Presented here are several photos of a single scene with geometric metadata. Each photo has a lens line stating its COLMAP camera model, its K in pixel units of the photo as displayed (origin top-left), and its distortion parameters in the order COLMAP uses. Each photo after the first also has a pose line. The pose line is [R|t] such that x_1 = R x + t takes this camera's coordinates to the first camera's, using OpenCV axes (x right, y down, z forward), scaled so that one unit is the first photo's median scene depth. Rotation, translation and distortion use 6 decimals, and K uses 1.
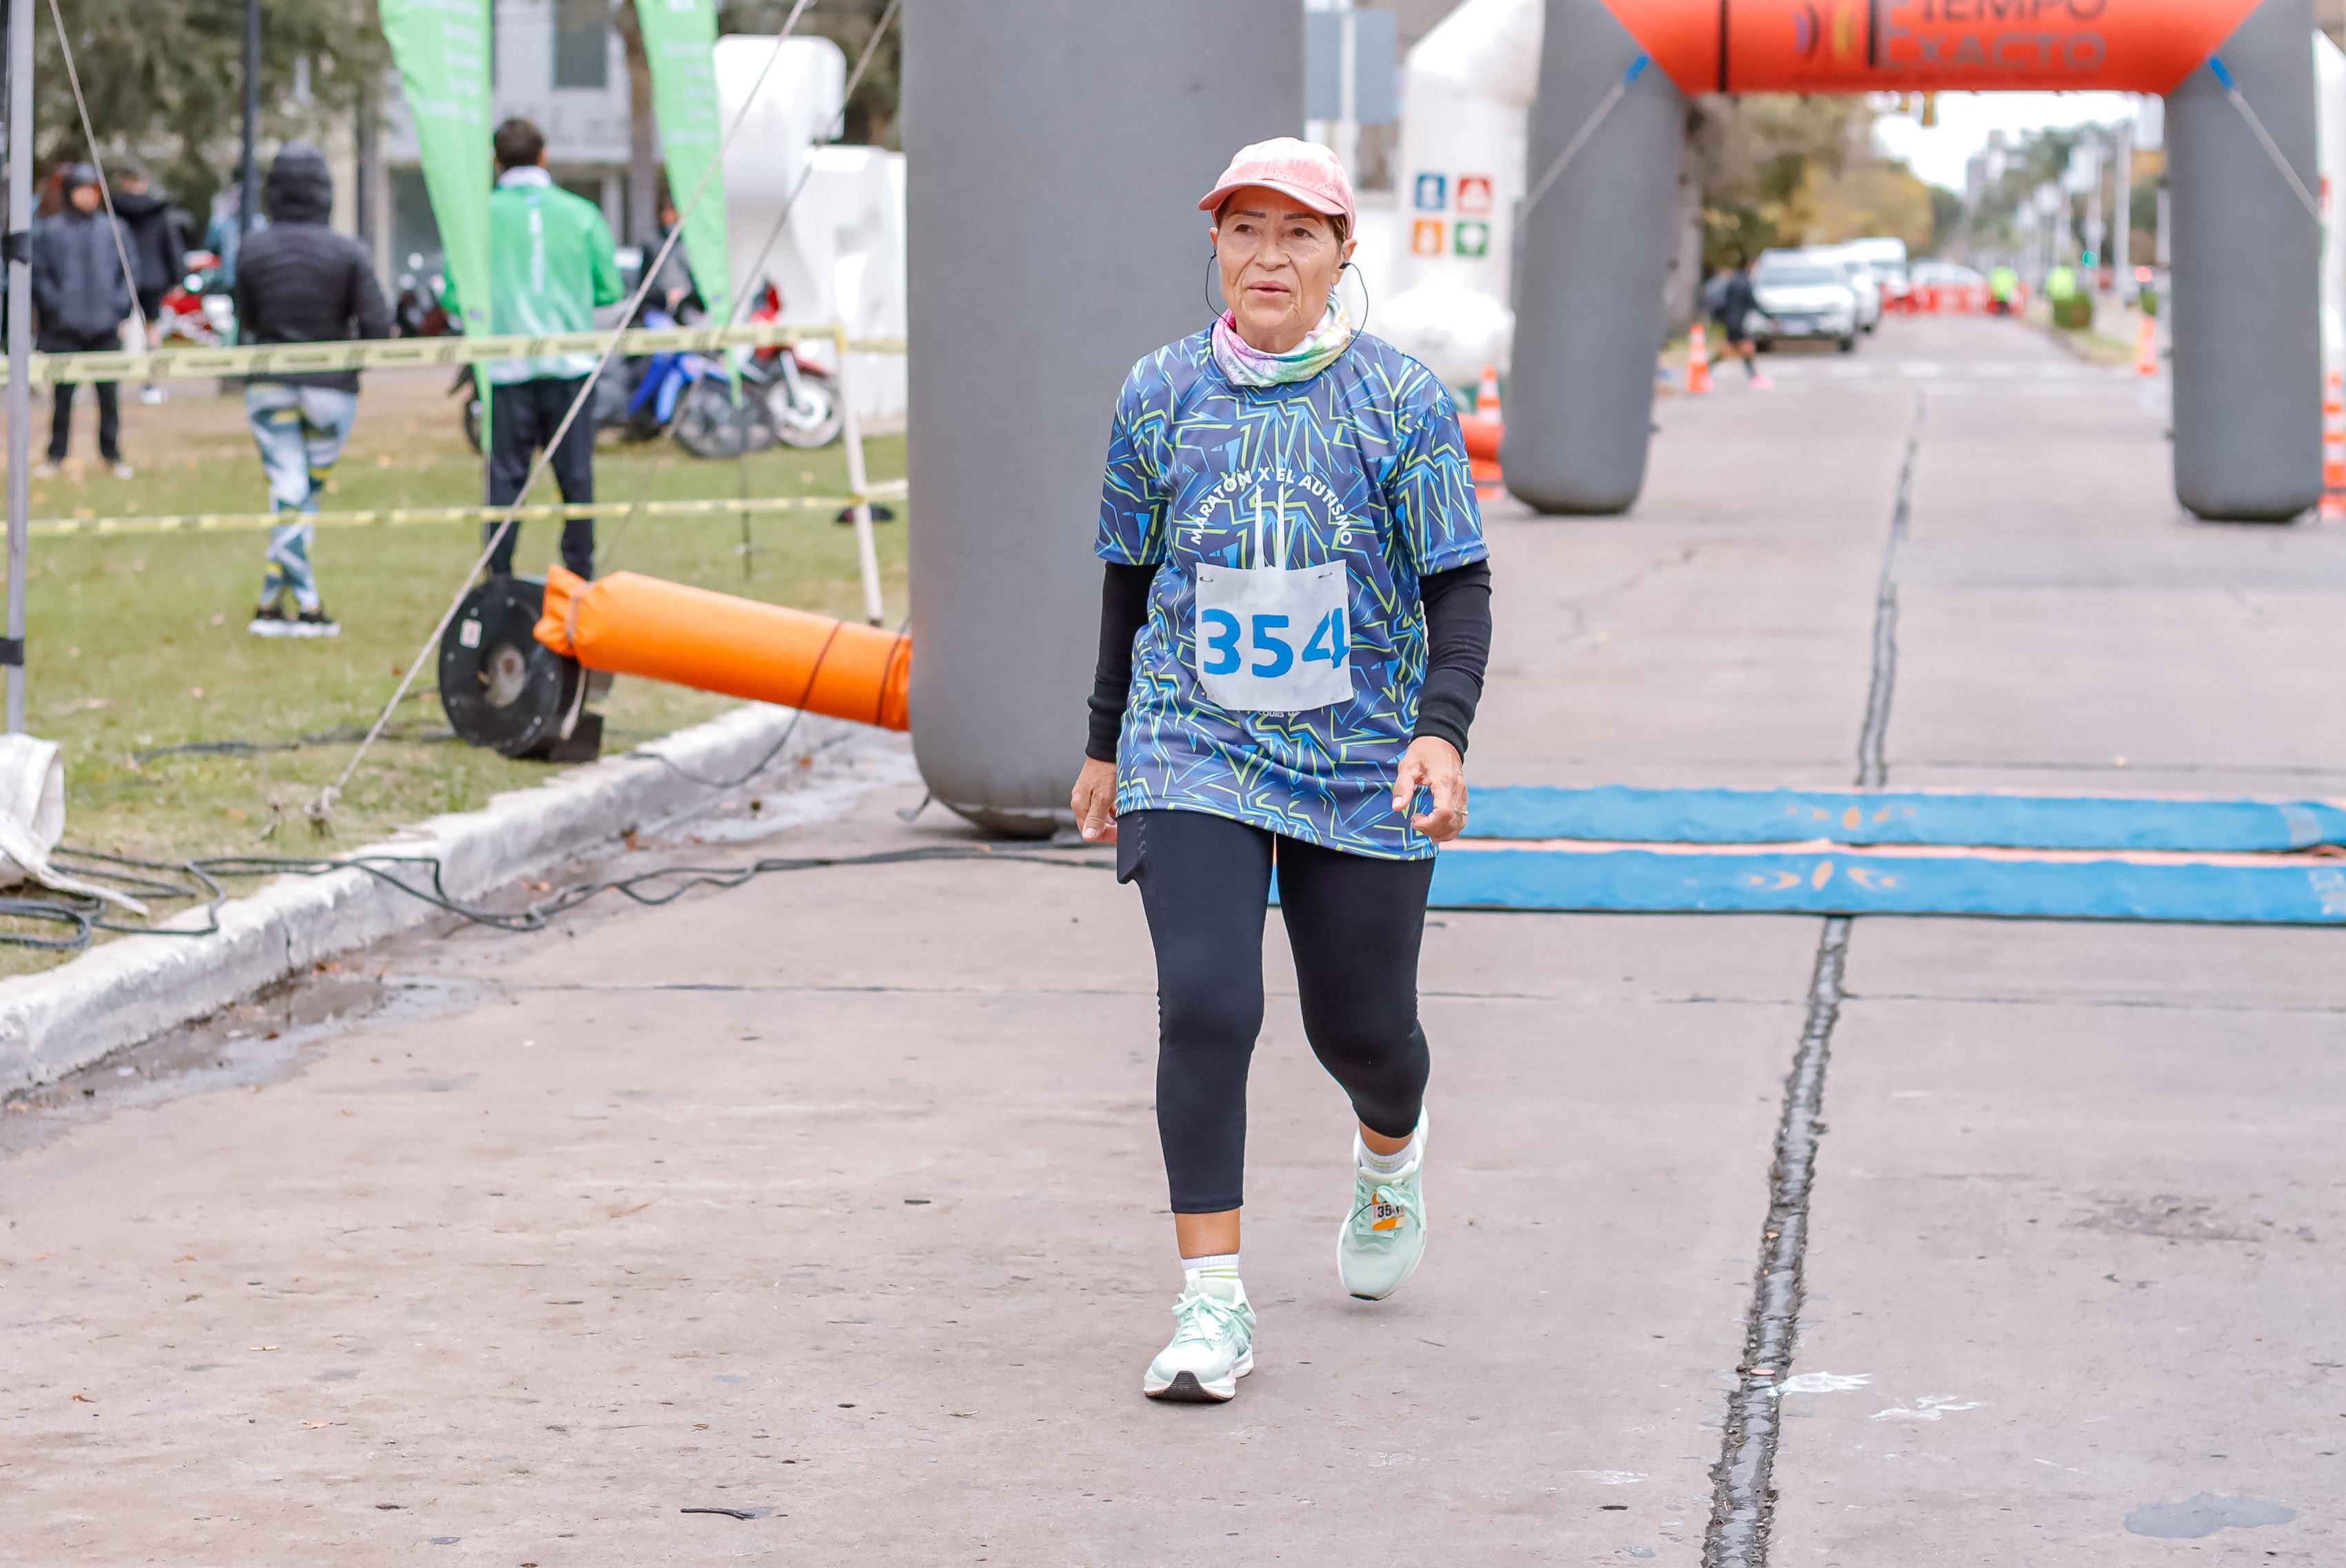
lens RADIAL K [[5593.5, 0, 1154.1], [0, 5593.5, 786.5], [0, 0, 1]] dist [-0.007459, 0.000000]
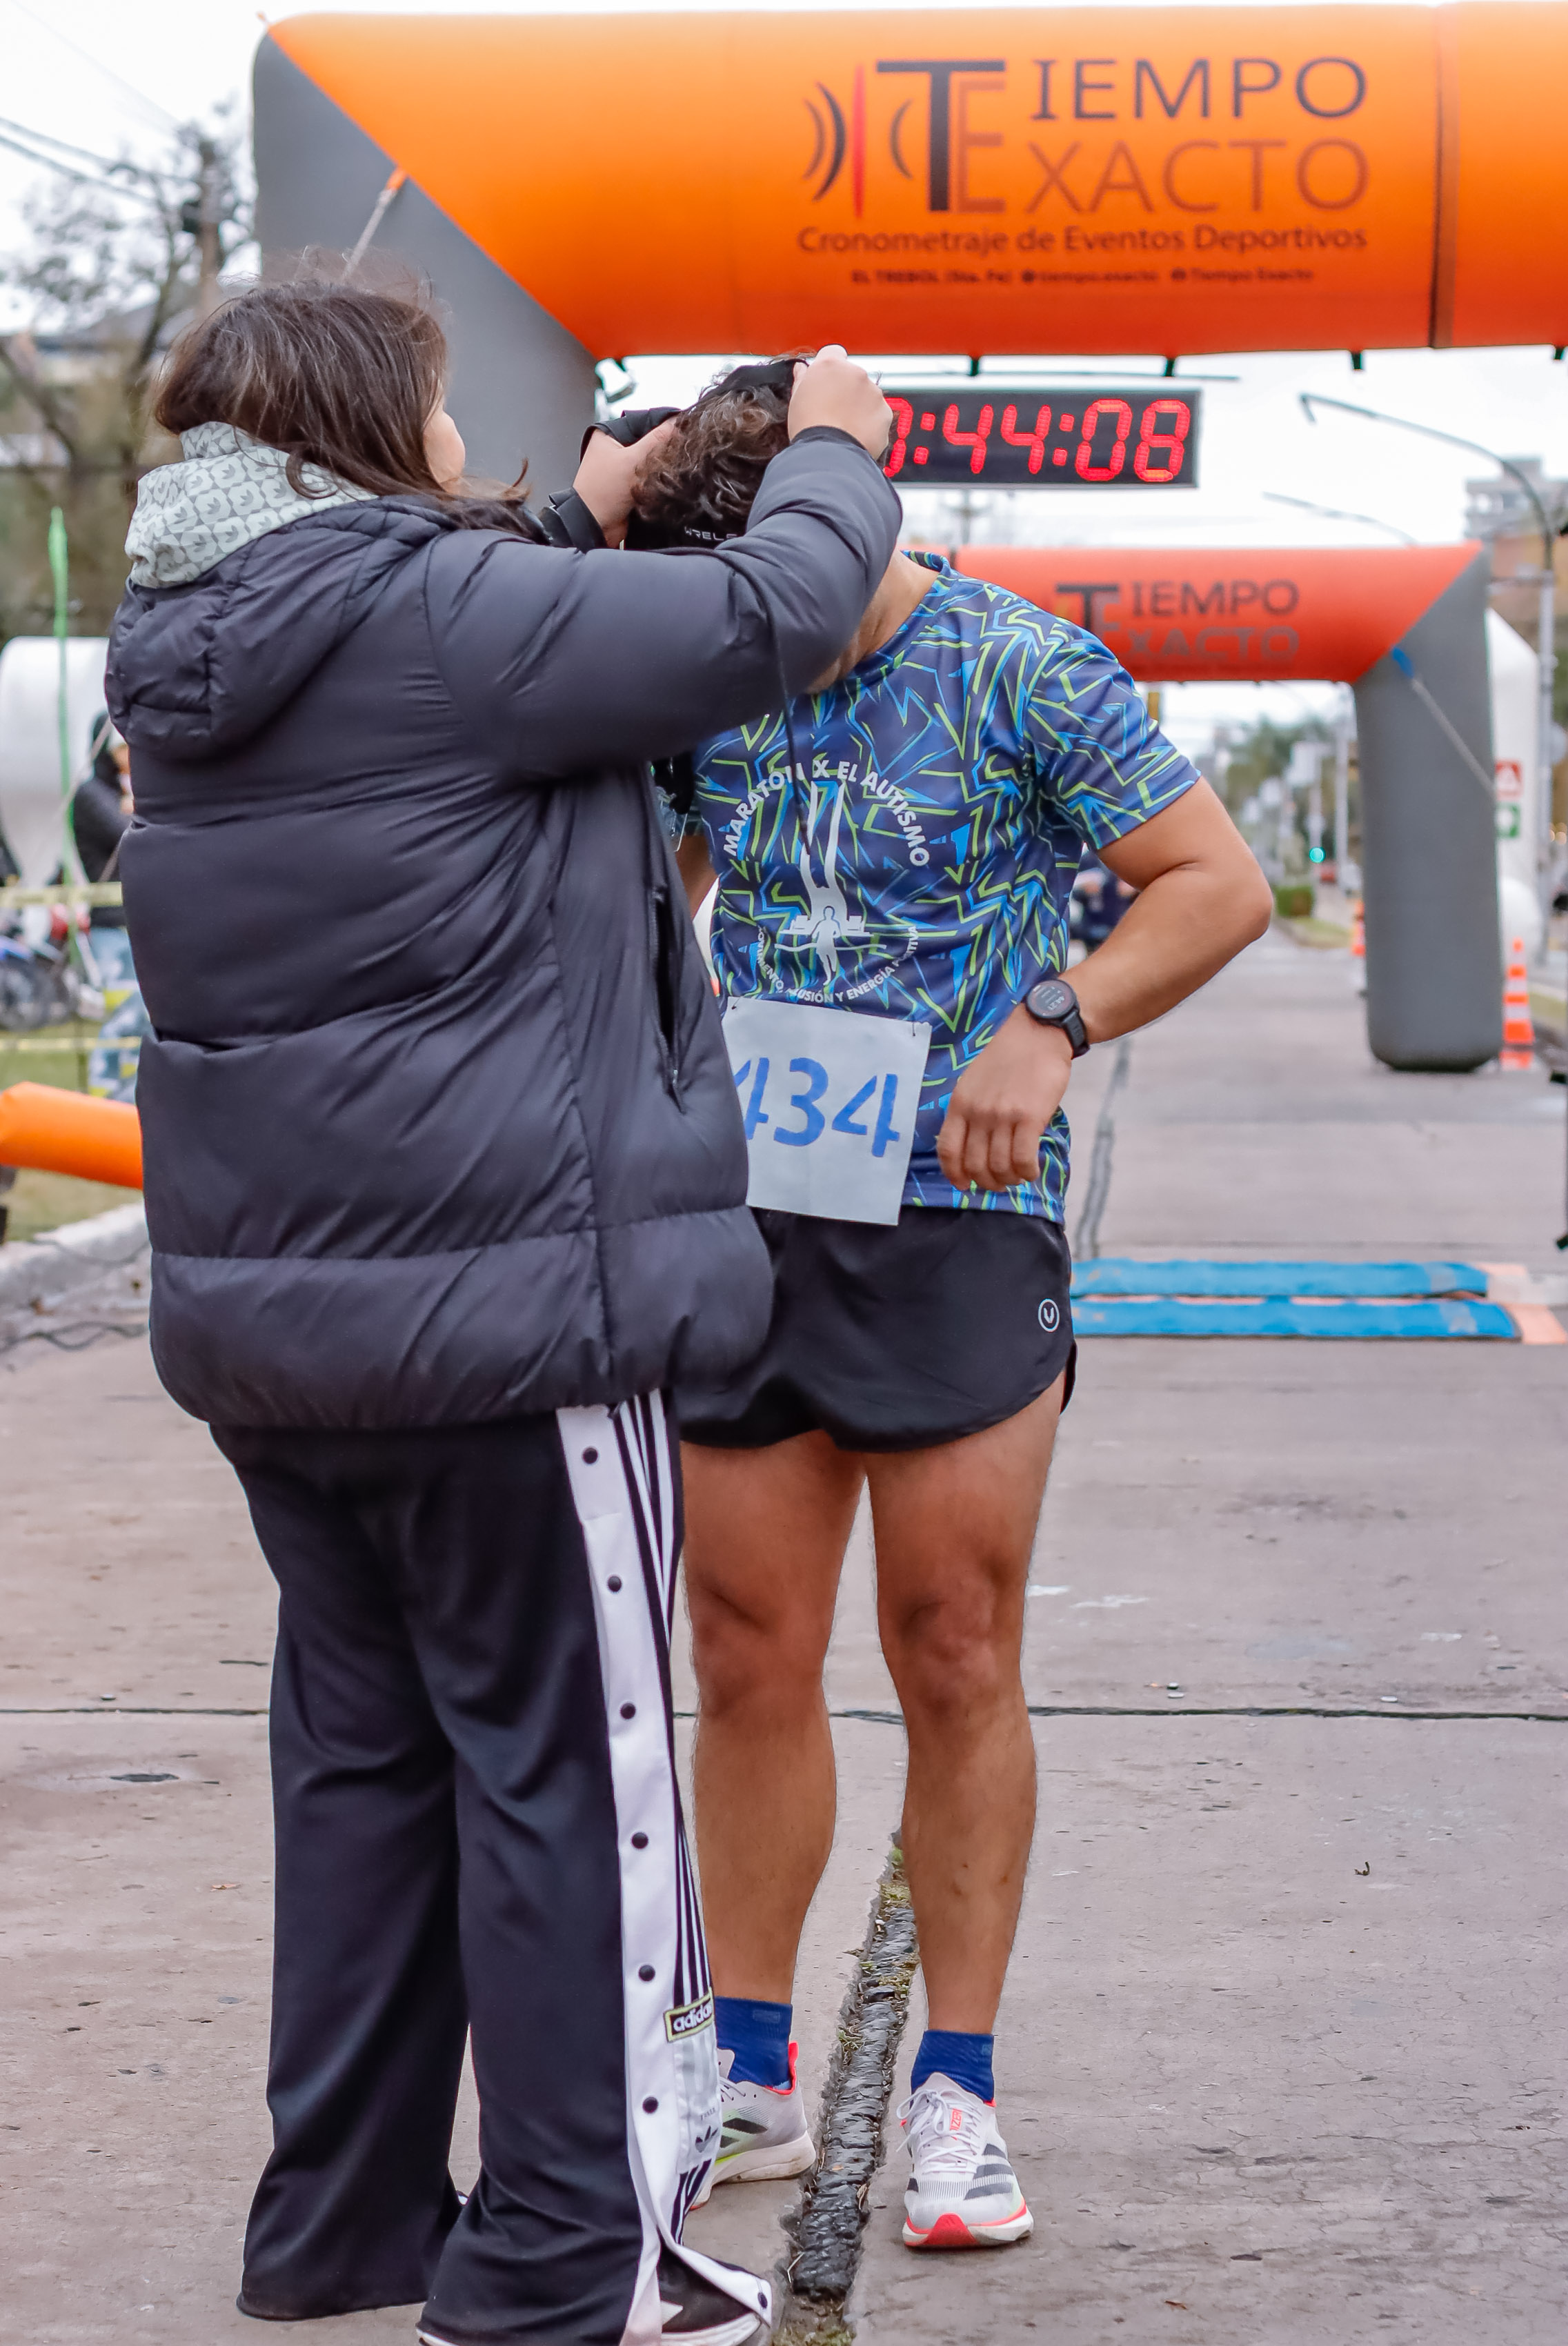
lens RADIAL K [[5593.5, 0, 805.4], [0, 5593.5, 1167.4], [0, 0, 1]] dist [-0.007459, 0.000000]
pose [[0.997238, -0.011200, 0.073425, -0.025084], [0.014072, 0.999151, -0.038713, 0.037665], [-0.072929, 0.039640, 0.996549, -0.253301]]
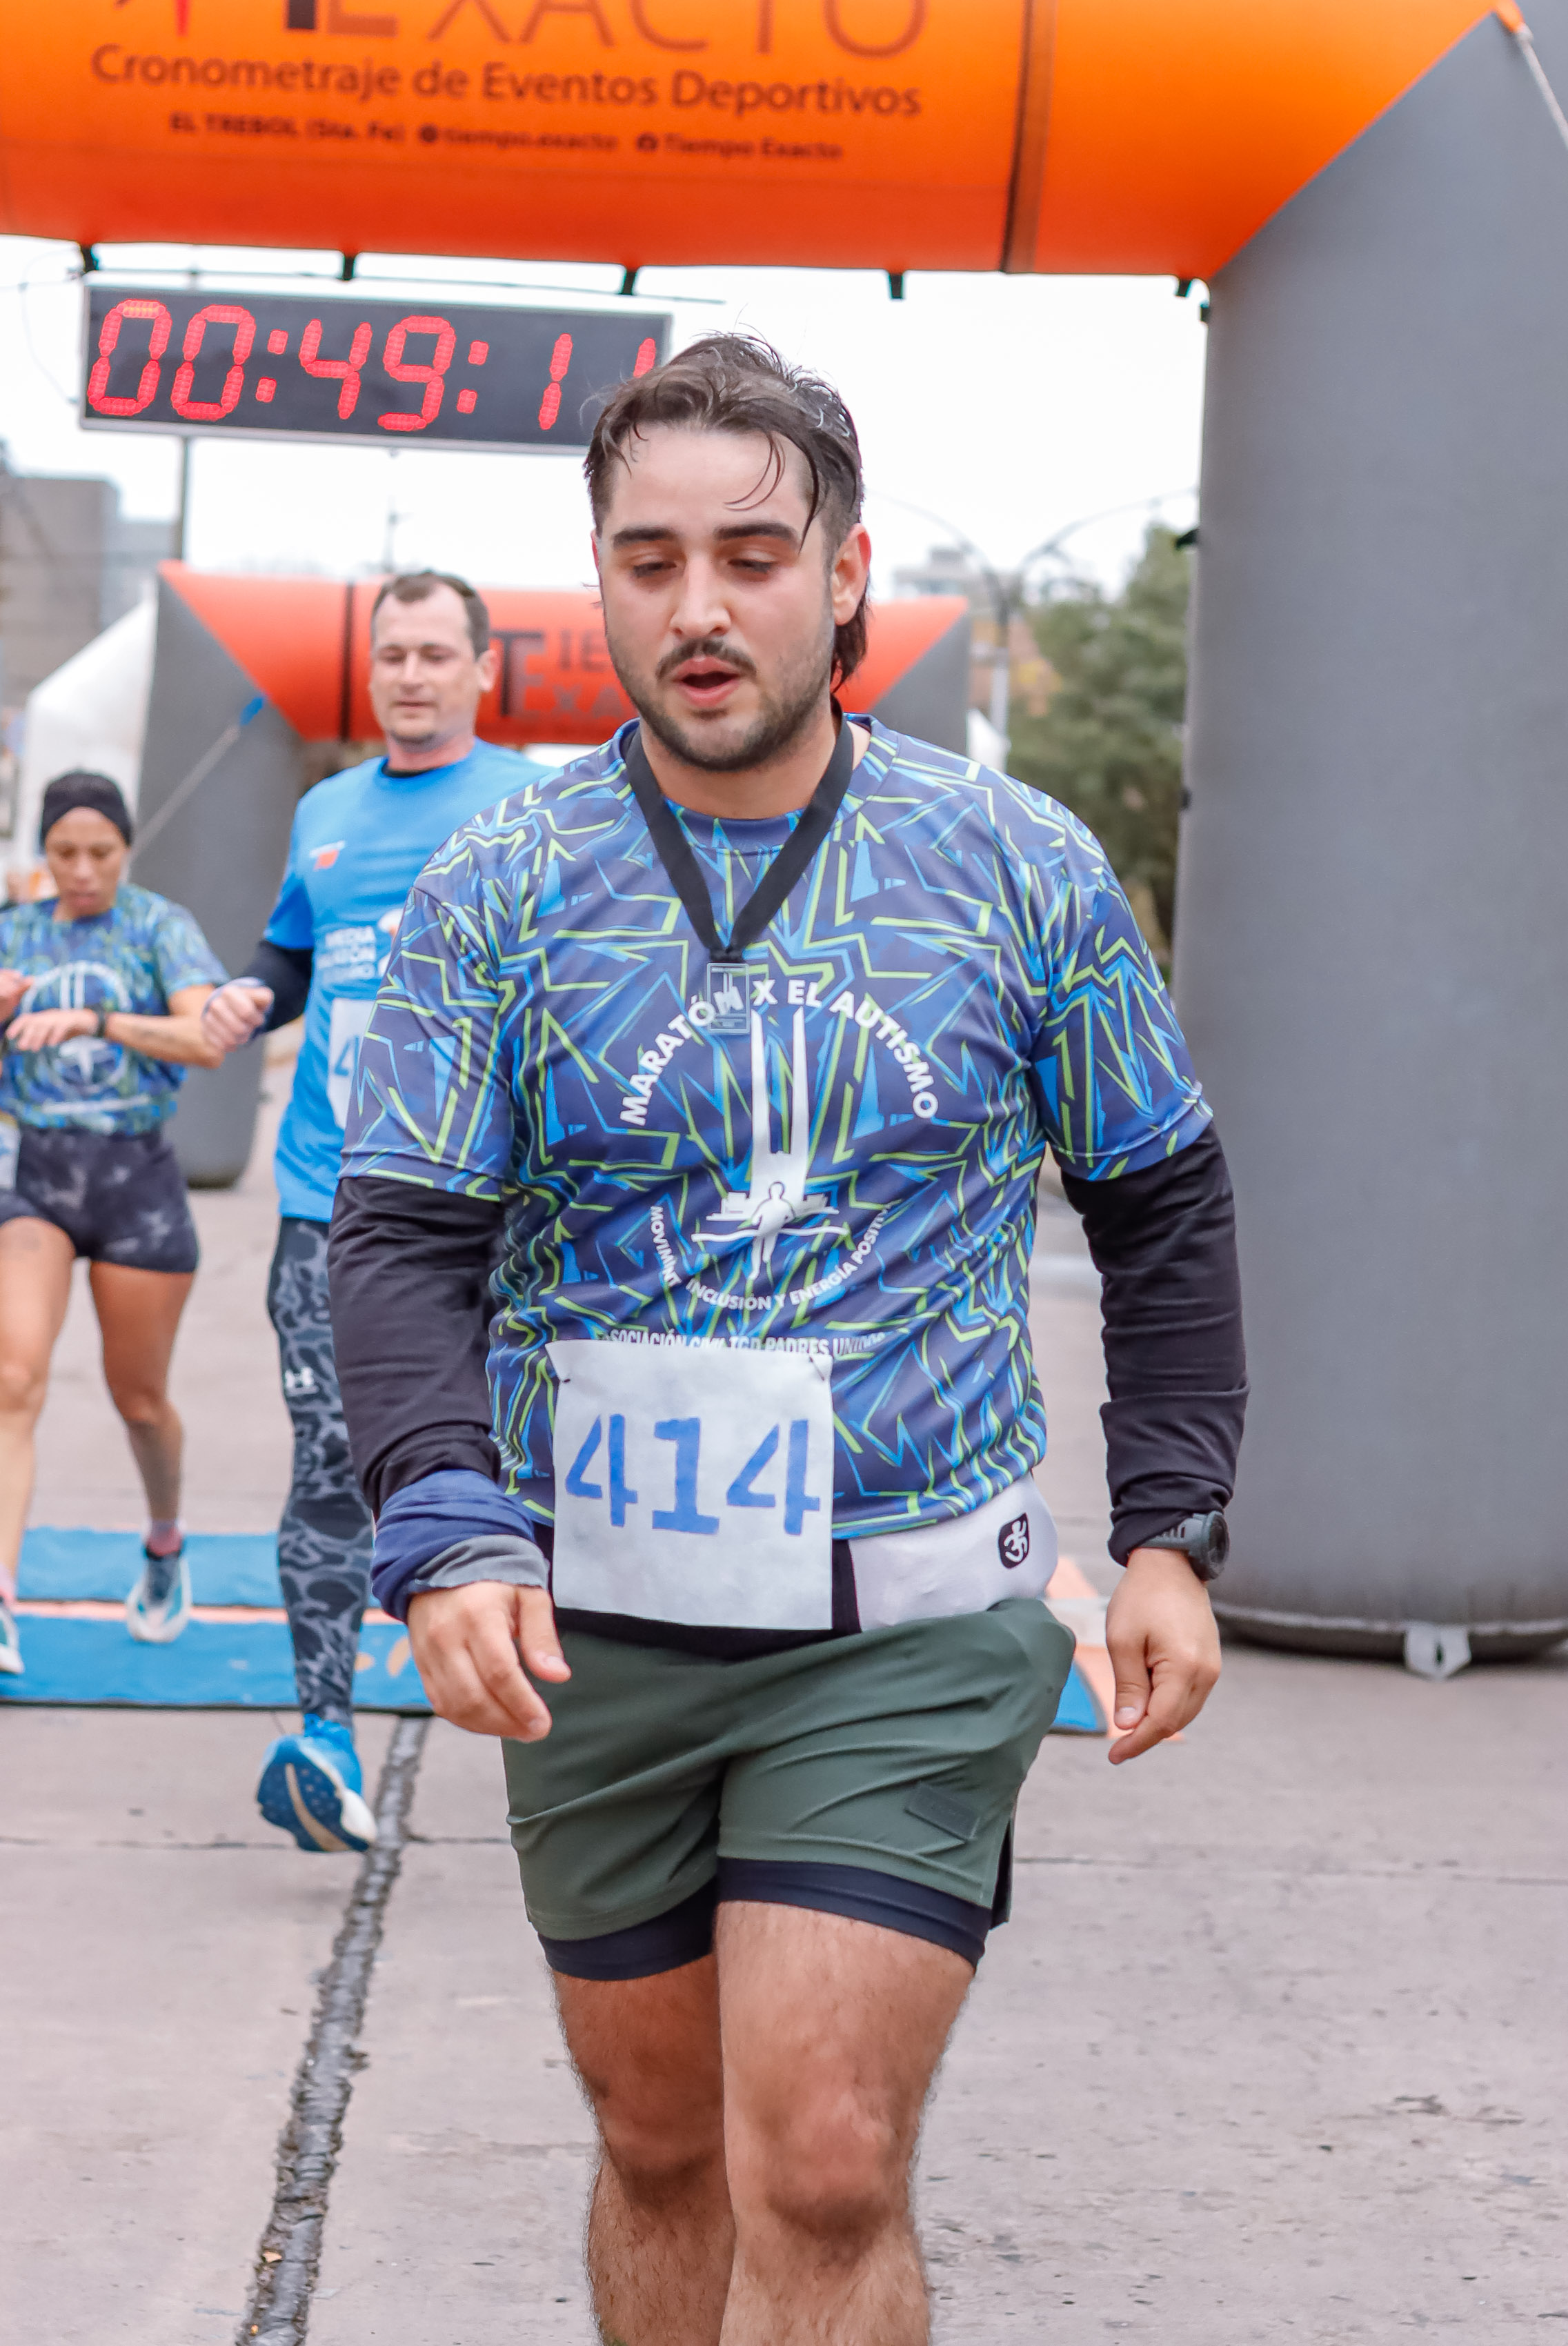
lens RADIAL K [[5593.5, 0, 808.4], [0, 5593.5, 1200.2], [0, 0, 1]] dist [-0.007459, 0.000000]
pose [[0.983606, 0.021436, 0.179053, 0.037963], [-0.013451, 0.998865, -0.045692, -0.017896], [-0.179829, 0.042535, 0.982778, 0.226697]]
